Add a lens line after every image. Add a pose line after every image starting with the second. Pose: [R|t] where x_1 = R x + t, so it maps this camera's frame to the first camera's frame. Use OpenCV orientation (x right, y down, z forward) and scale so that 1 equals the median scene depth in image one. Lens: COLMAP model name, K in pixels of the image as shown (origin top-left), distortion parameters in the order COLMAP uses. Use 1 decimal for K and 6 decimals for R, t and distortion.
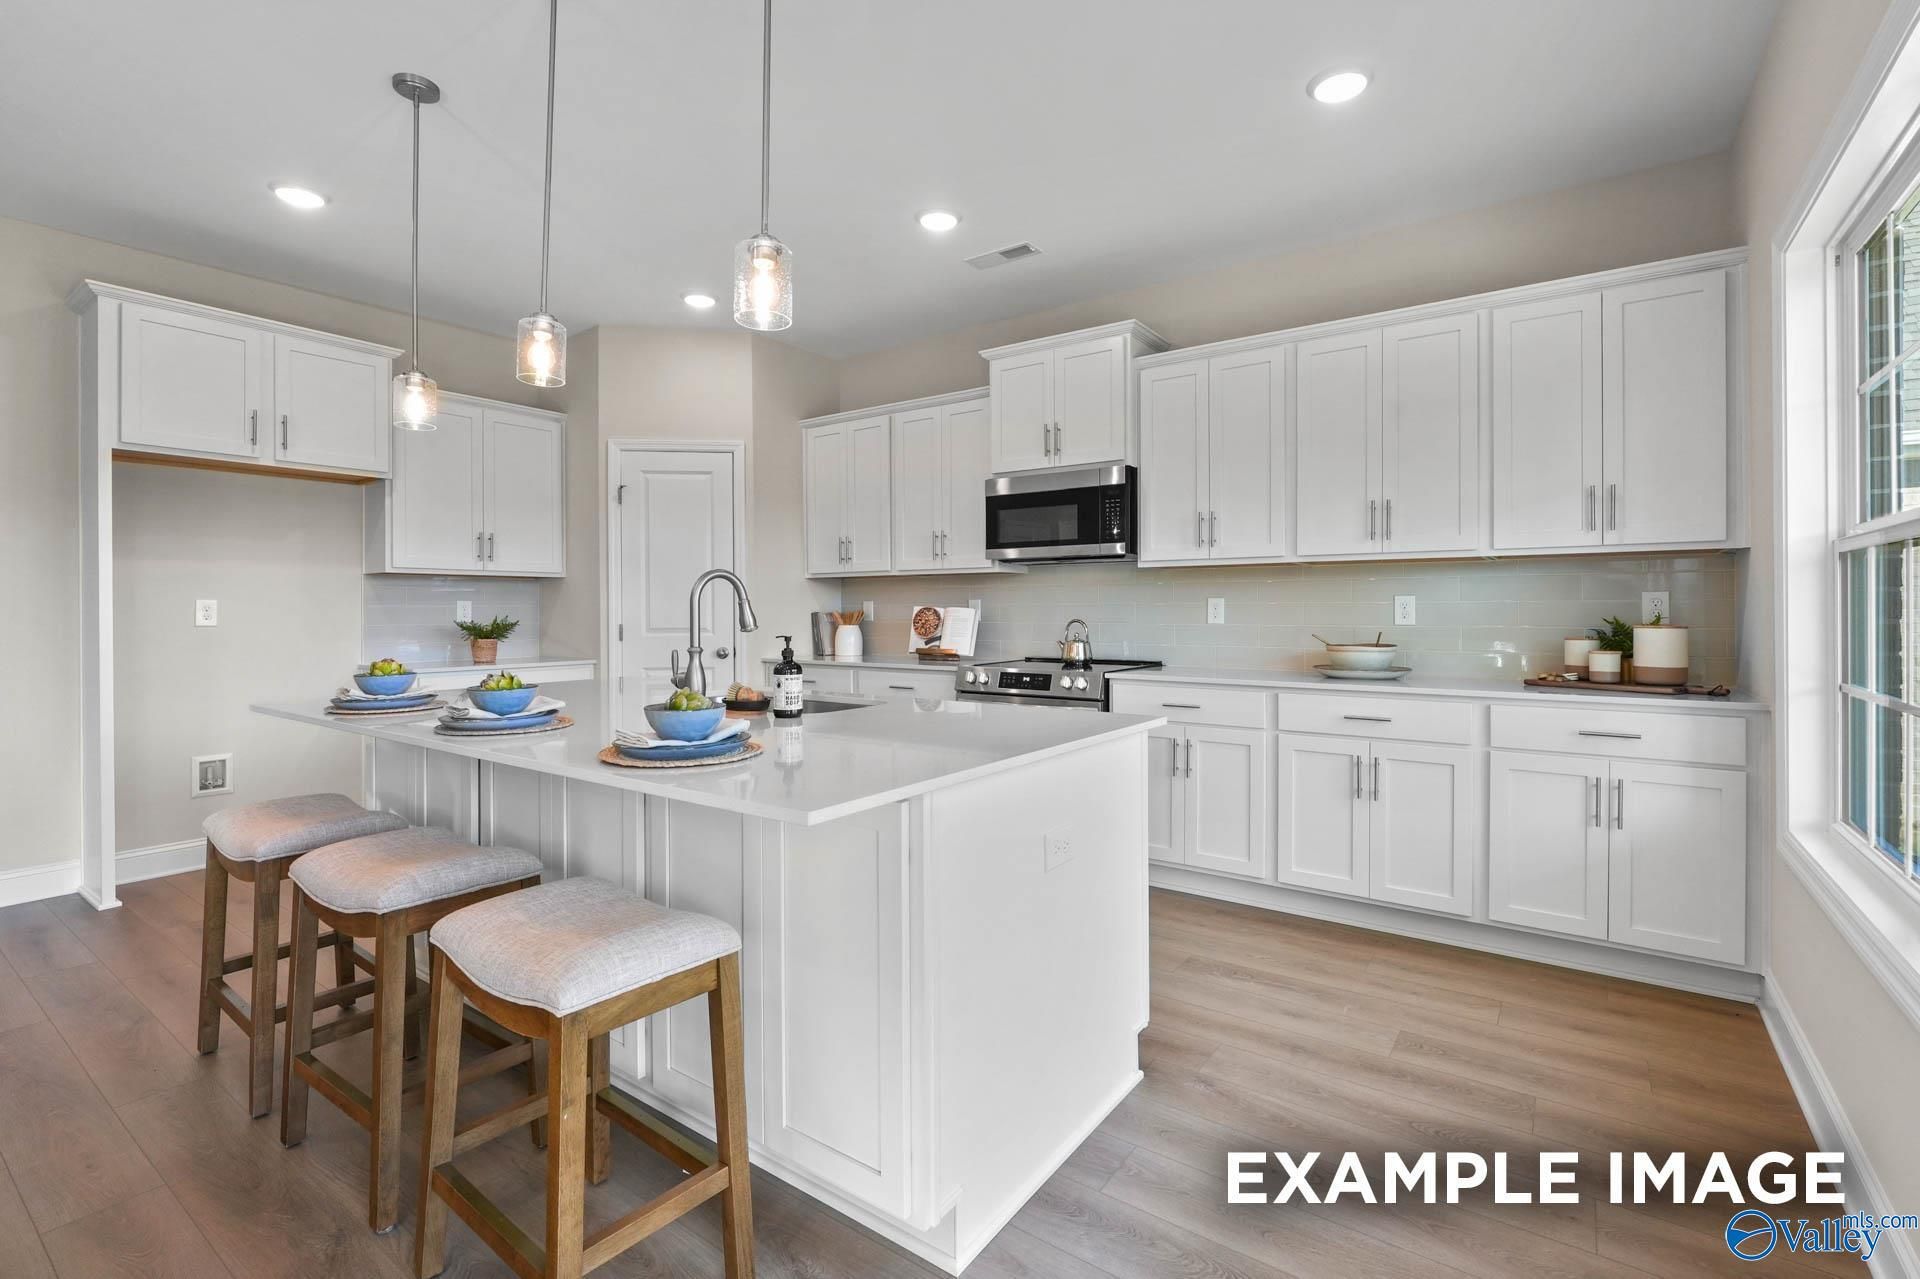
lens RADIAL K [[851.3, 0, 1013.7], [0, 851.3, 611.5], [0, 0, 1]] dist [-0.001341, -0.000283]
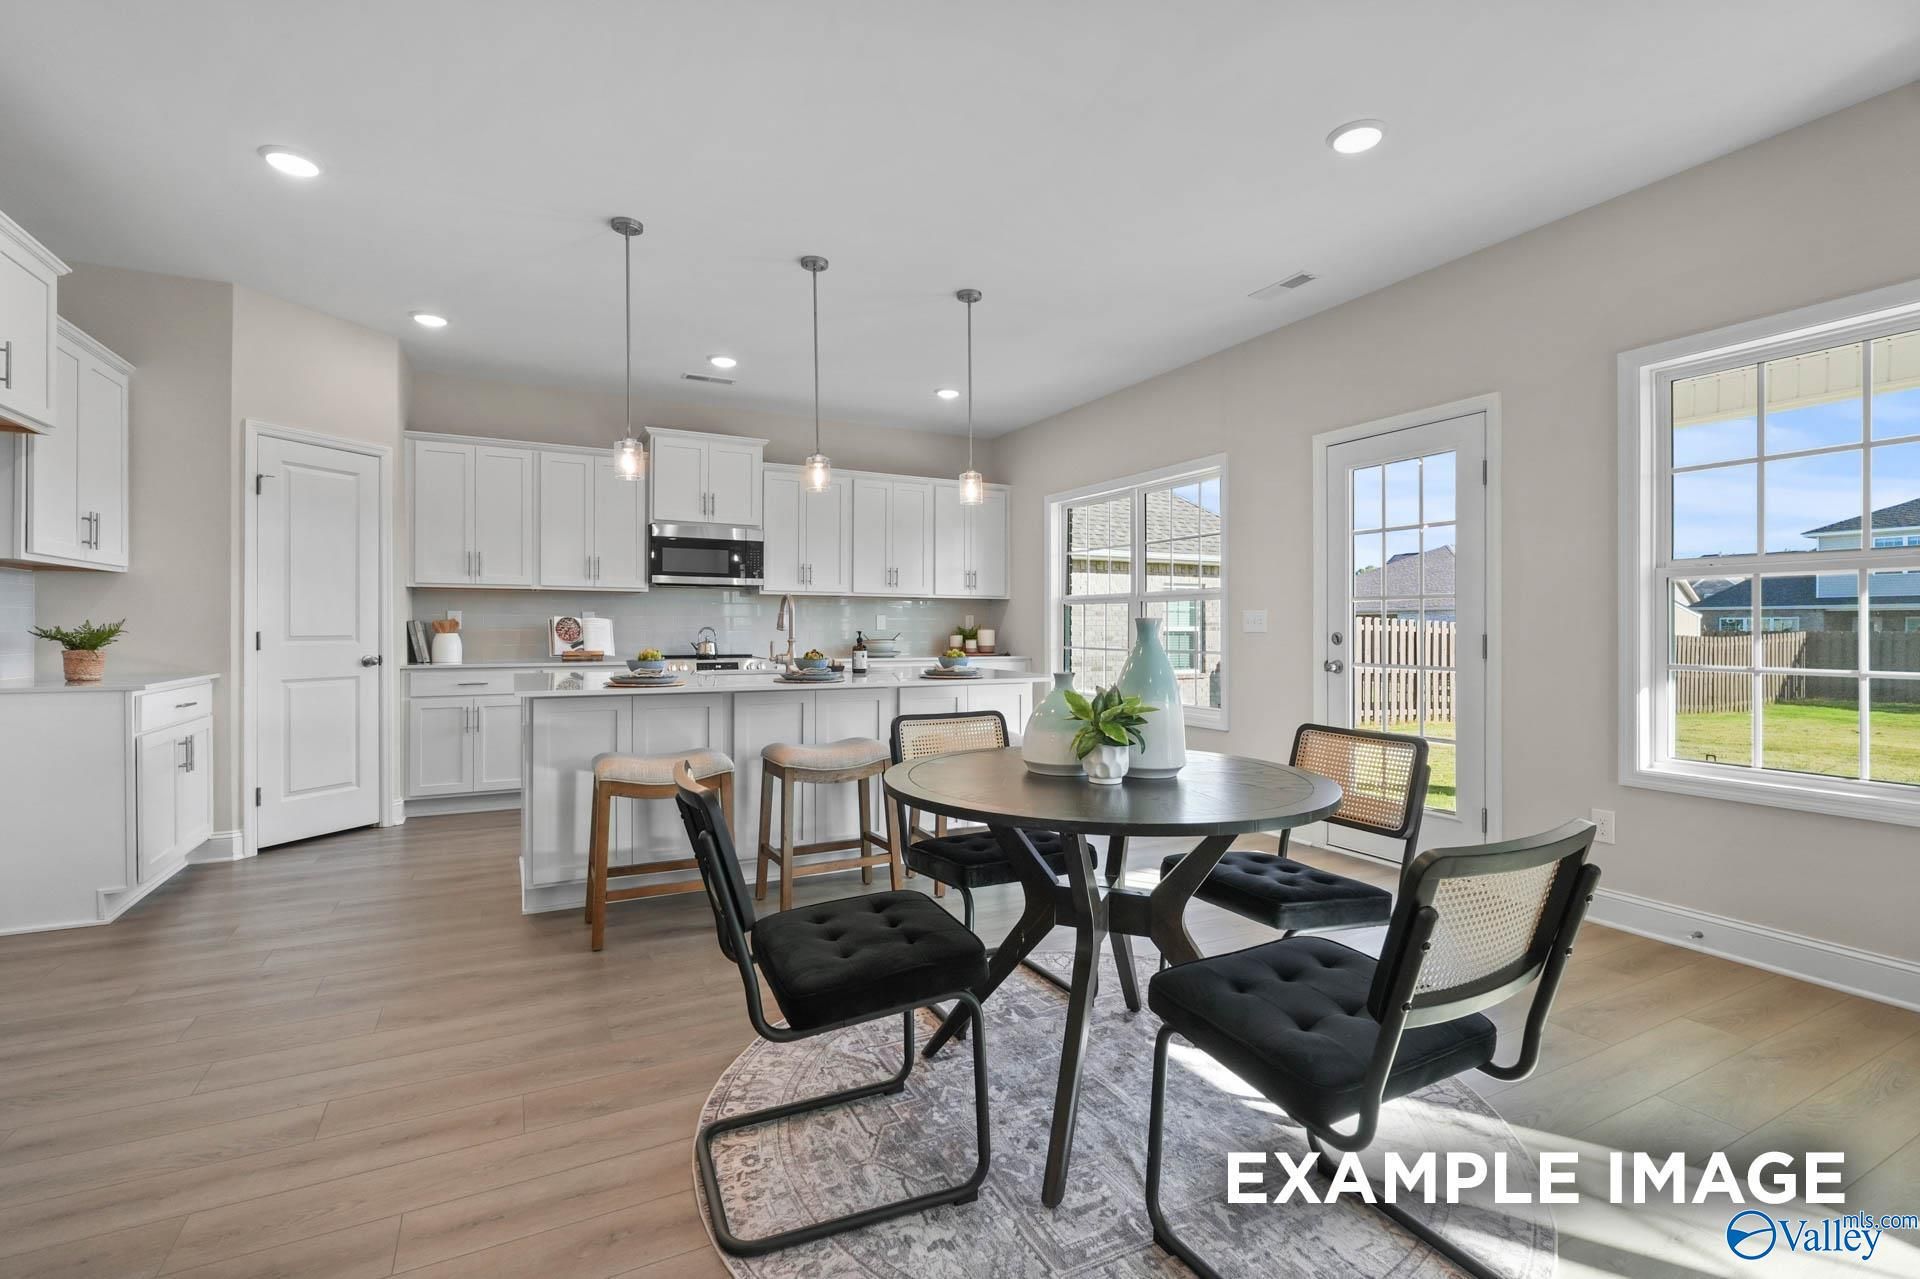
lens RADIAL K [[821.8, 0, 960.0], [0, 821.8, 639.5], [0, 0, 1]] dist [-0.000752, -0.000066]
pose [[0.471682, -0.006518, 0.881744, -0.907248], [0.000618, 0.999975, 0.007061, 0.019476], [-0.881768, -0.002785, 0.471675, -0.044716]]
